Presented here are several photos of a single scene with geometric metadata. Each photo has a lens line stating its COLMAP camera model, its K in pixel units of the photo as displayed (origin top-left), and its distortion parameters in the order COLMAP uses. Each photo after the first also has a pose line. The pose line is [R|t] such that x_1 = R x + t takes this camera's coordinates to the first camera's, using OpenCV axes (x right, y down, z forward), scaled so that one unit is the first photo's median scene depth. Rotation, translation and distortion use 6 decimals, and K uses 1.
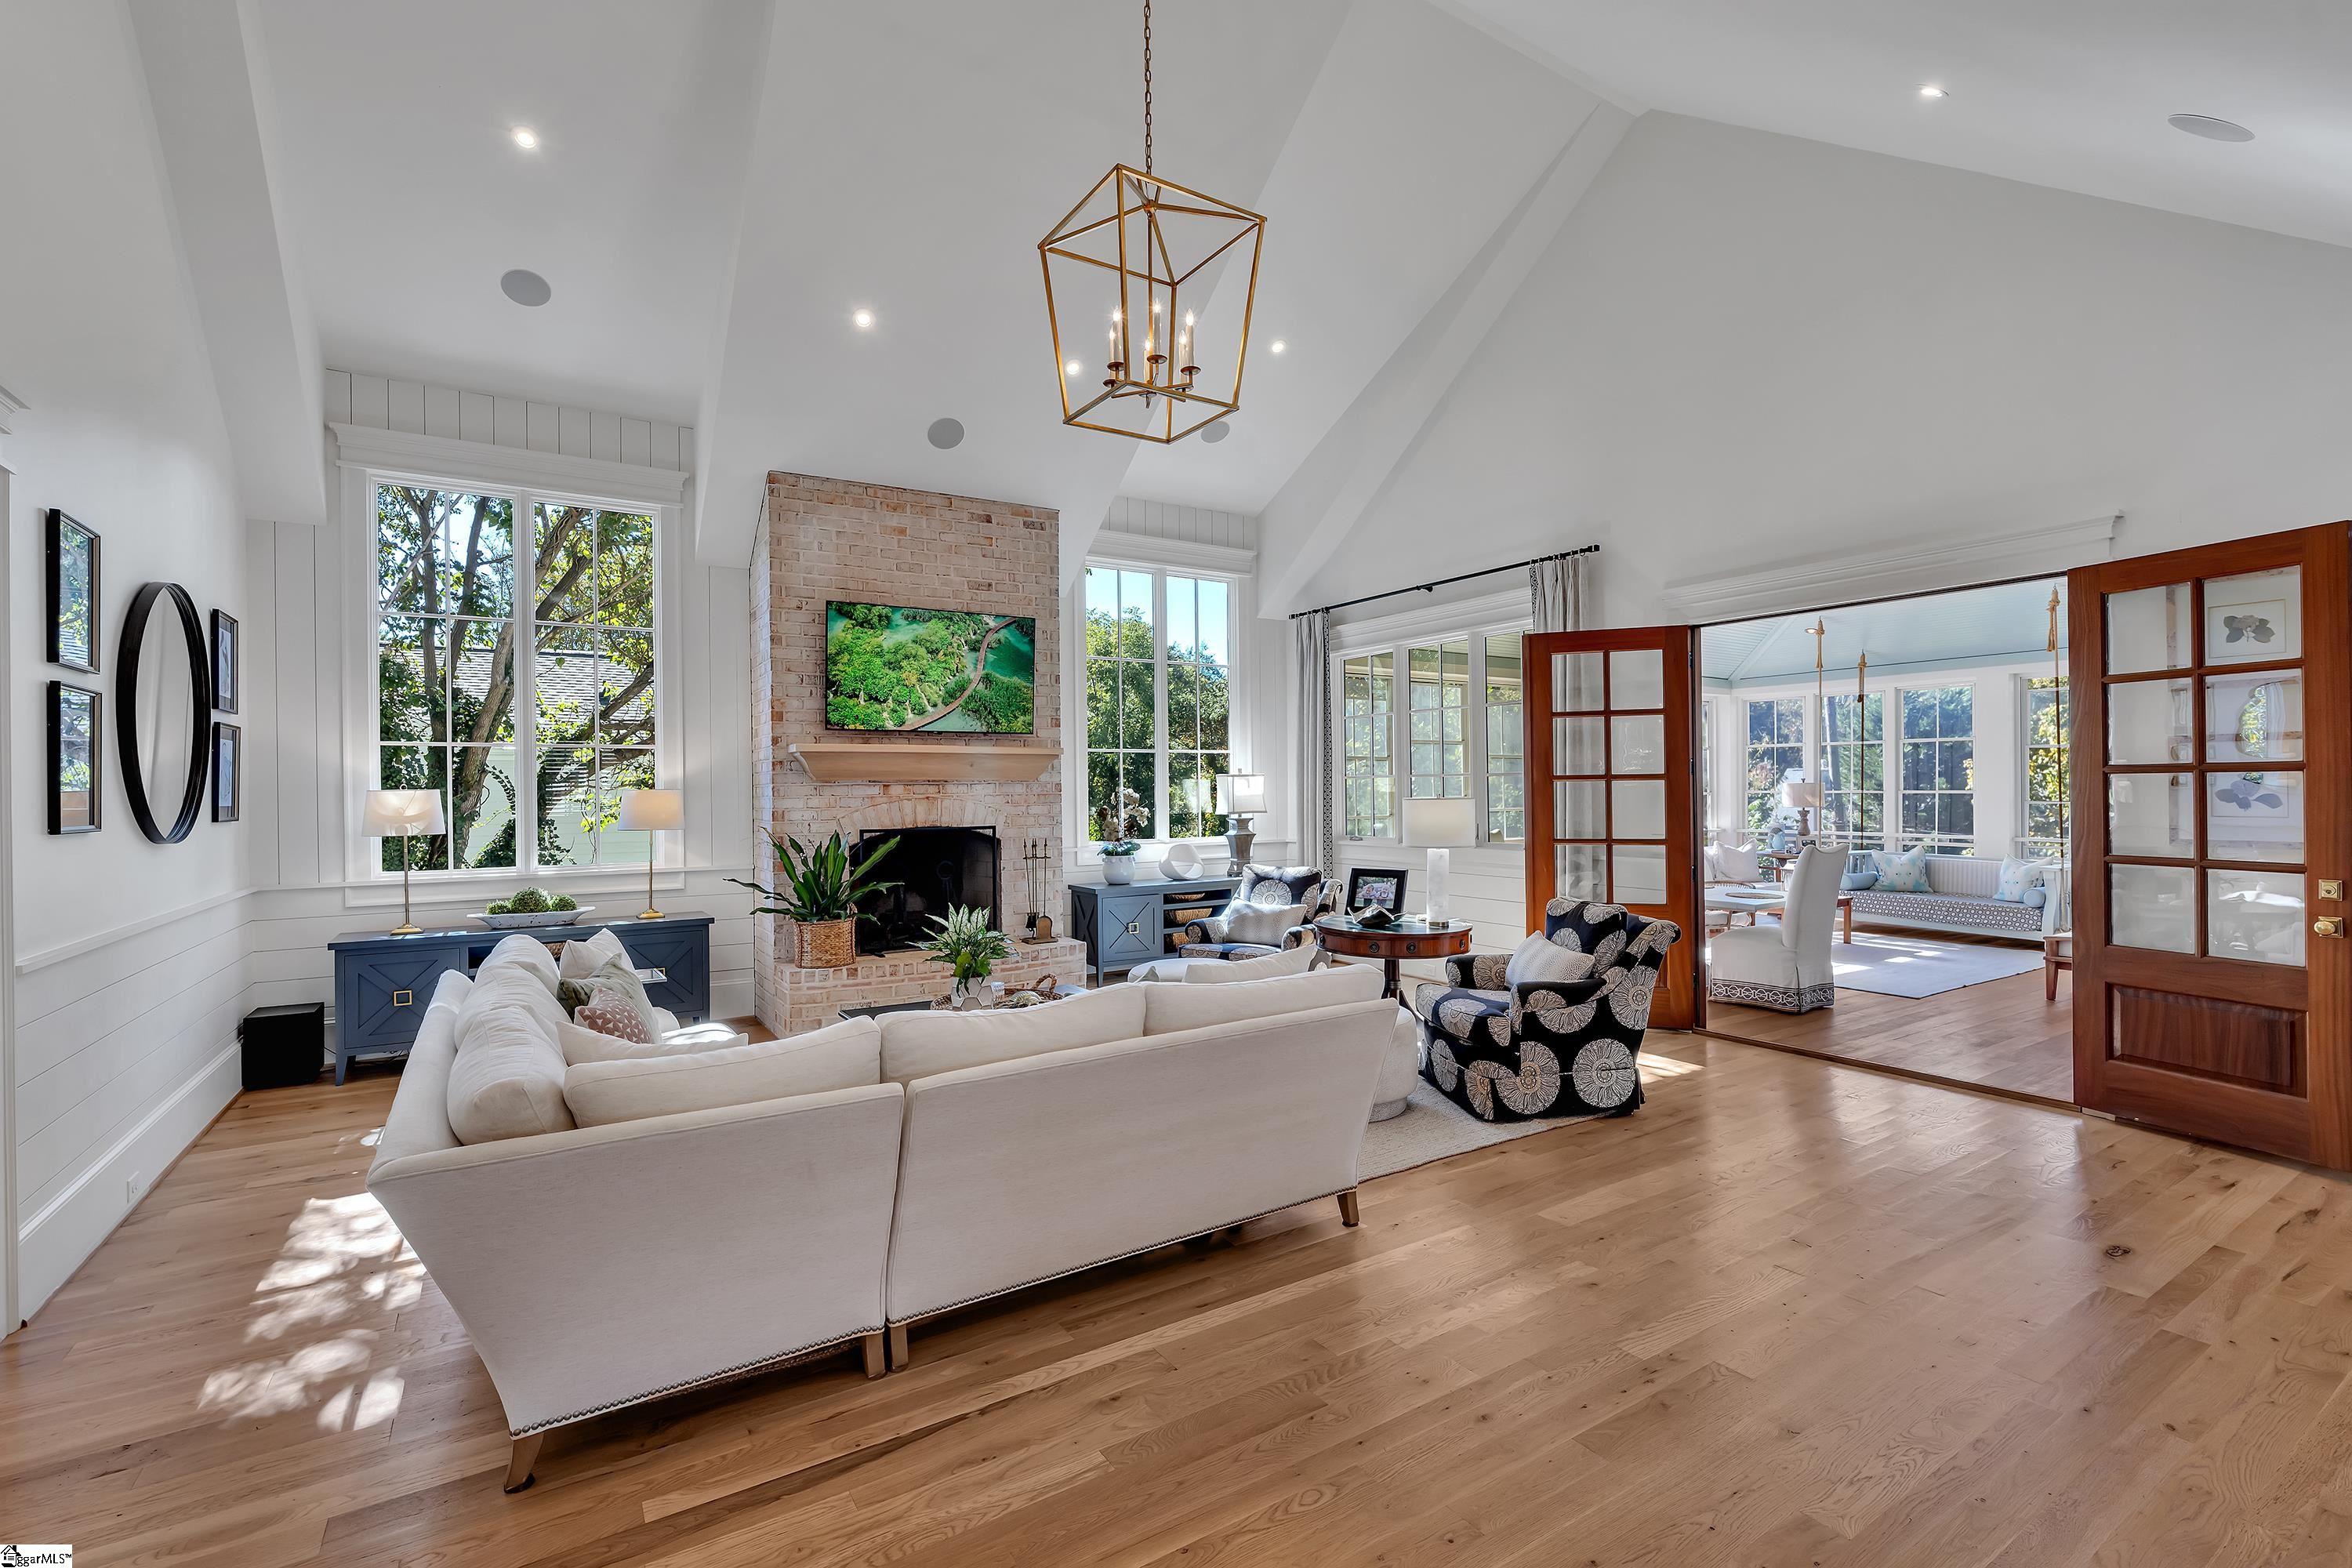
lens RADIAL K [[1032.1, 0, 1174.1], [0, 1032.1, 789.0], [0, 0, 1]] dist [-0.002611, -0.000065]
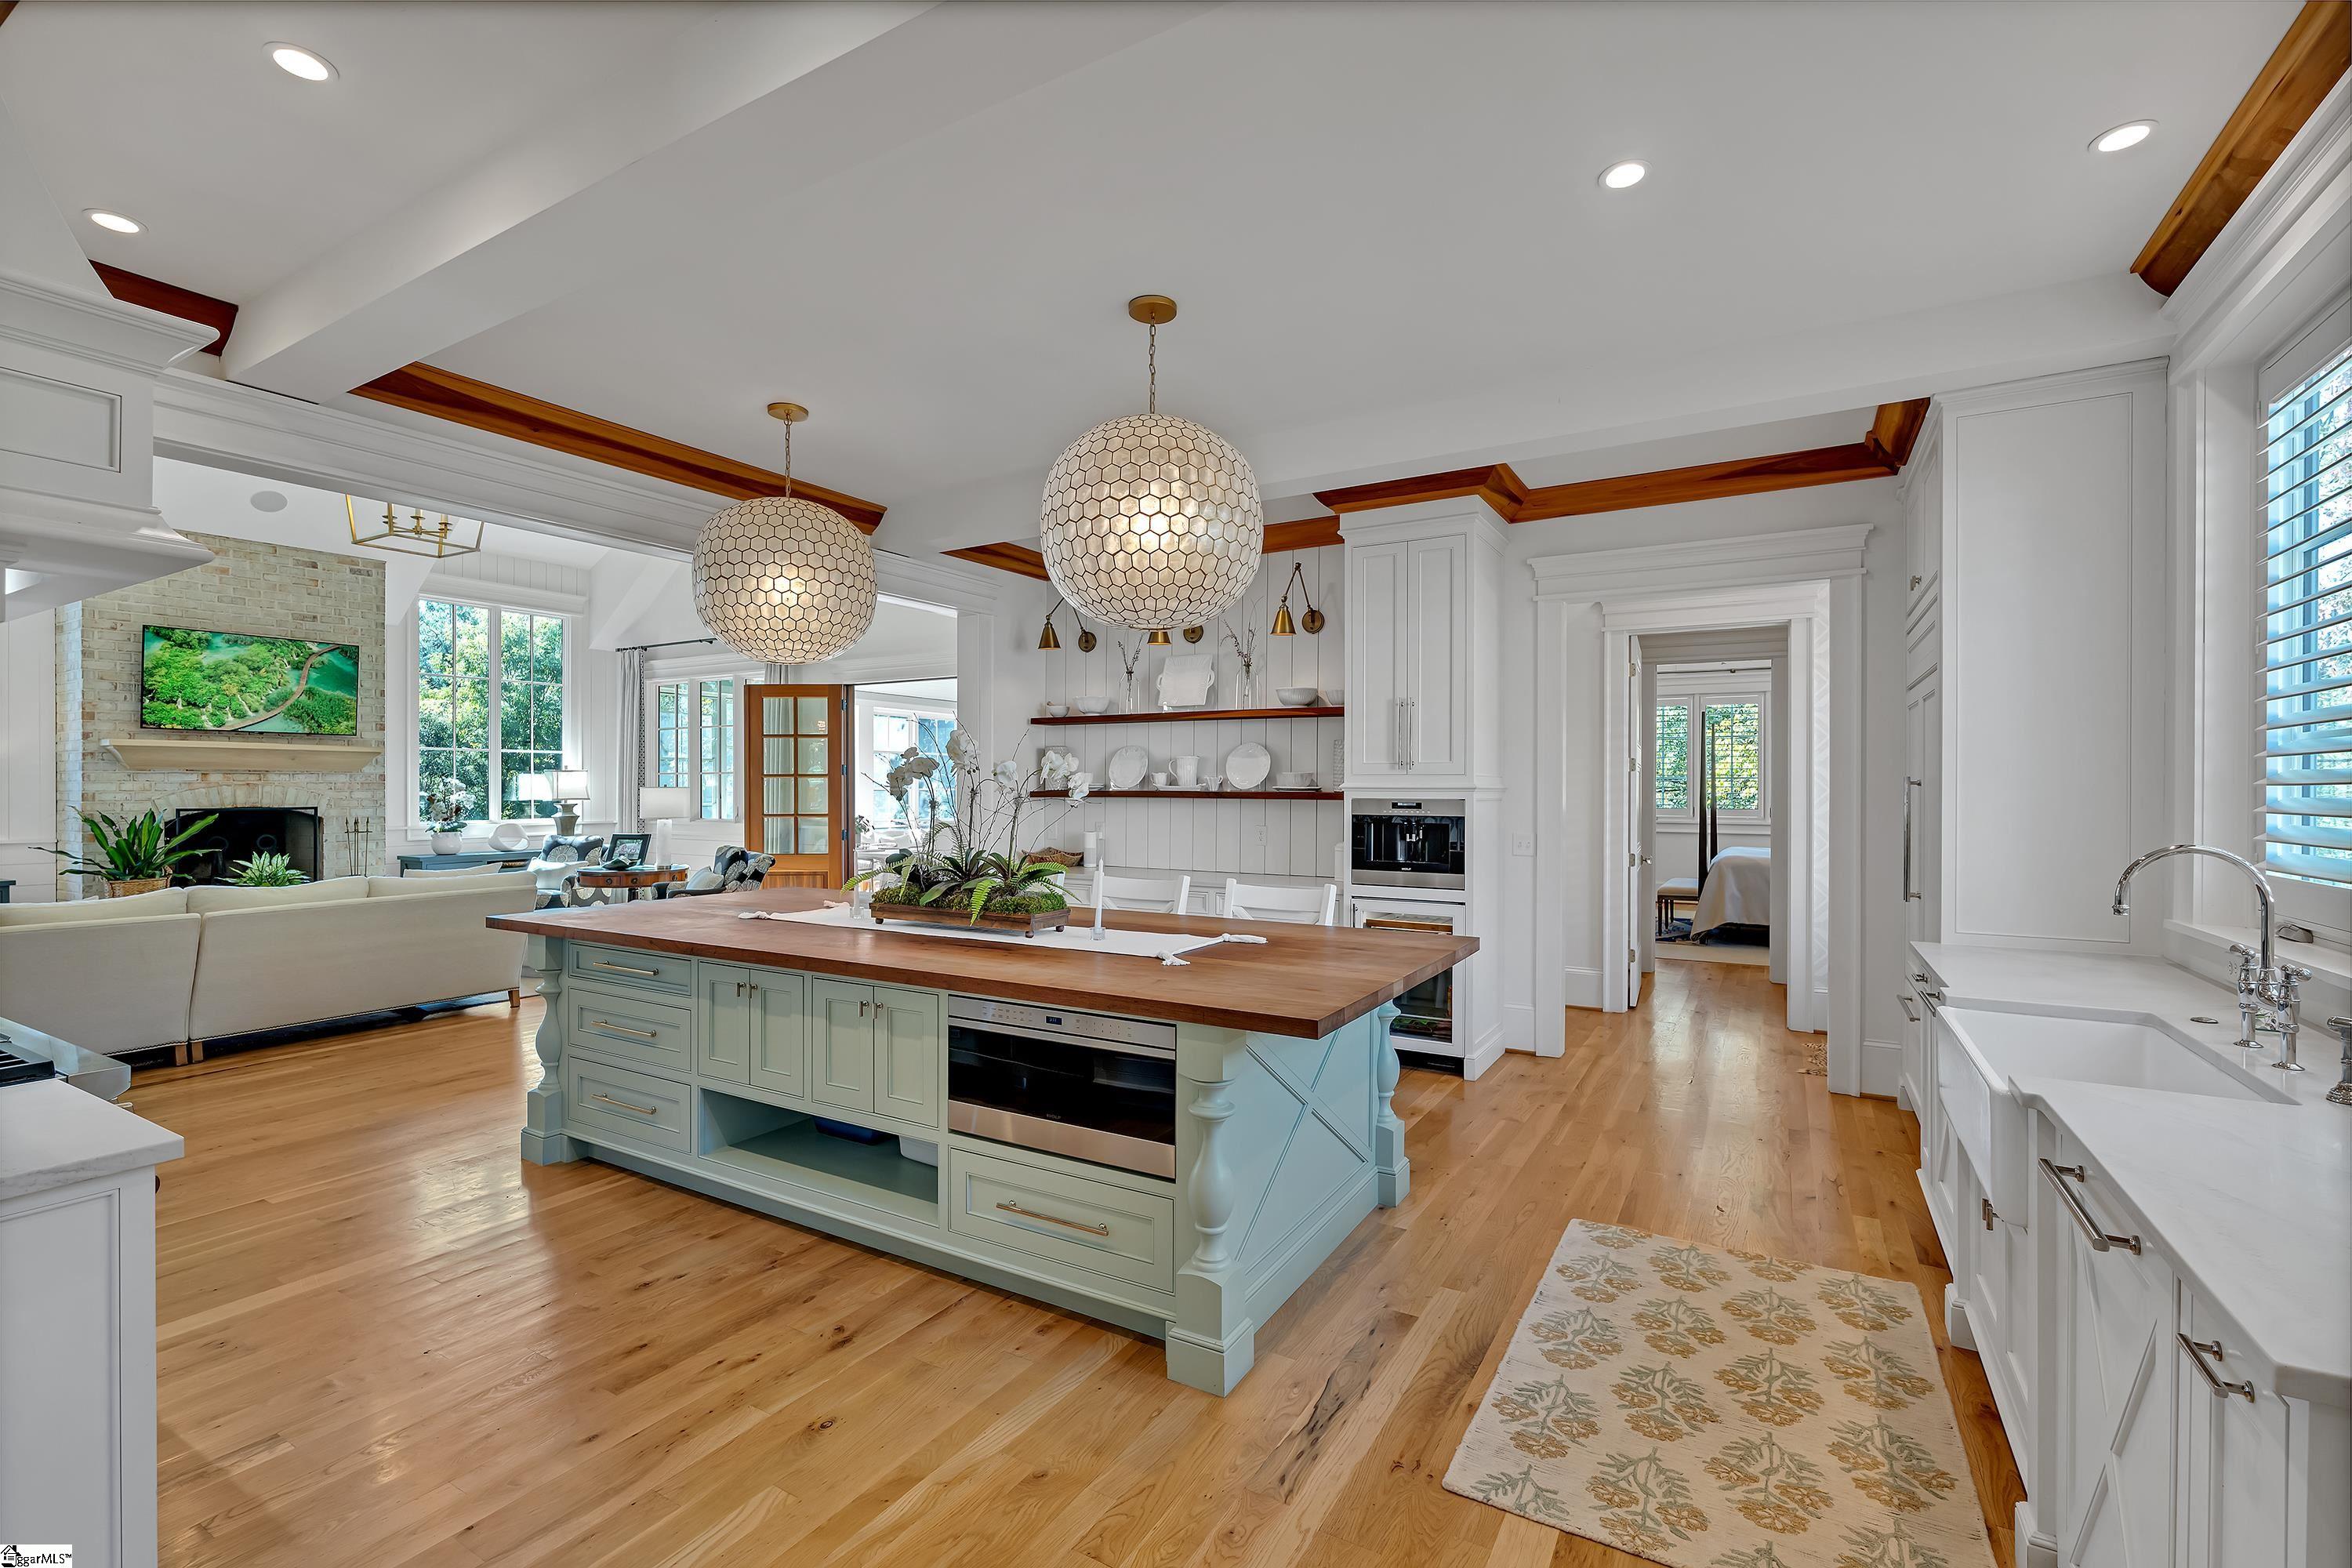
lens RADIAL K [[1032.1, 0, 1174.8], [0, 1032.1, 786.5], [0, 0, 1]] dist [-0.002611, -0.000065]
pose [[0.890169, 0.010654, 0.455506, 0.200460], [-0.009542, 0.999943, -0.004741, 0.006739], [-0.455530, -0.000126, 0.890220, -0.649928]]
